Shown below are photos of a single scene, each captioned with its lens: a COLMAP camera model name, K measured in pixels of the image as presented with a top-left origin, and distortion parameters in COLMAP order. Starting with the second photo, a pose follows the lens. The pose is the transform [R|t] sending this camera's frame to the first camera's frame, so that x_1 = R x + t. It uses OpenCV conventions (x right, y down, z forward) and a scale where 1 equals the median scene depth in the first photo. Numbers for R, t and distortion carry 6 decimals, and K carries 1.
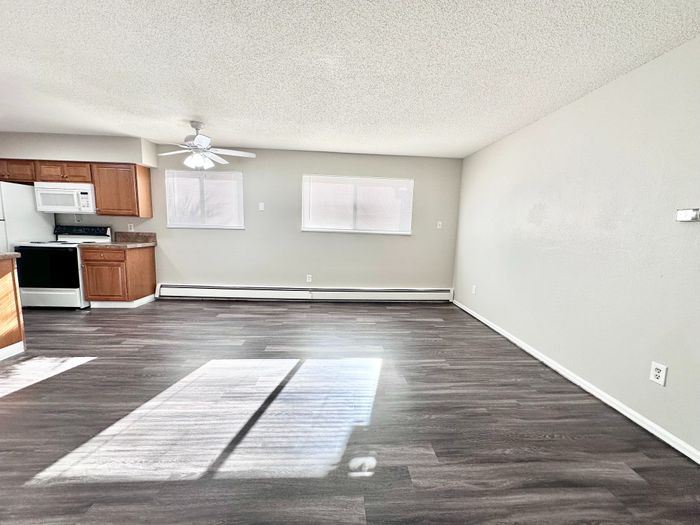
lens RADIAL K [[272.9, 0, 350.6], [0, 272.9, 258.8], [0, 0, 1]] dist [-0.005973, -0.000178]
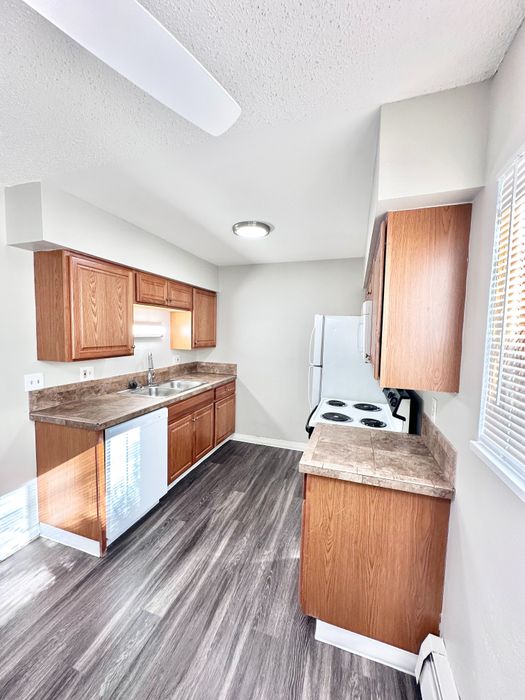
lens RADIAL K [[272.9, 0, 262.8], [0, 272.9, 352.4], [0, 0, 1]] dist [-0.005973, -0.000178]
pose [[-0.374387, 0.029202, -0.926812, -0.453030], [-0.141731, 0.985958, 0.088318, -0.200490], [0.916377, 0.164423, -0.364991, 0.992189]]
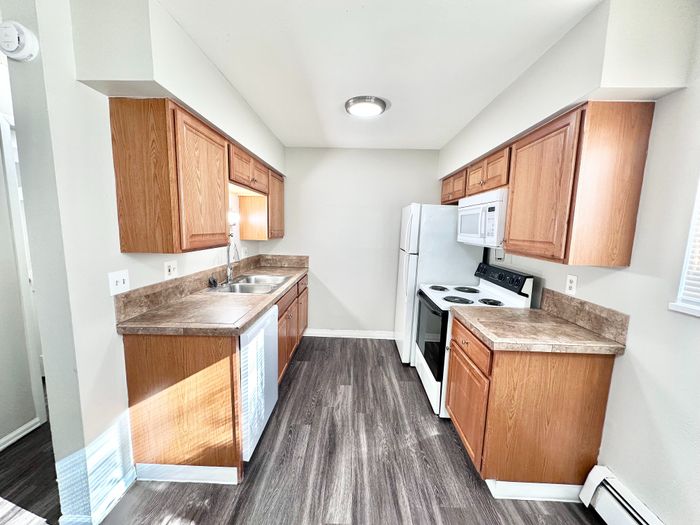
lens RADIAL K [[272.9, 0, 350.6], [0, 272.9, 264.1], [0, 0, 1]] dist [-0.005973, -0.000178]
pose [[-0.089819, 0.097755, -0.991149, -0.426959], [-0.143703, 0.983486, 0.110021, -0.153586], [0.985536, 0.152313, -0.074288, 0.769727]]
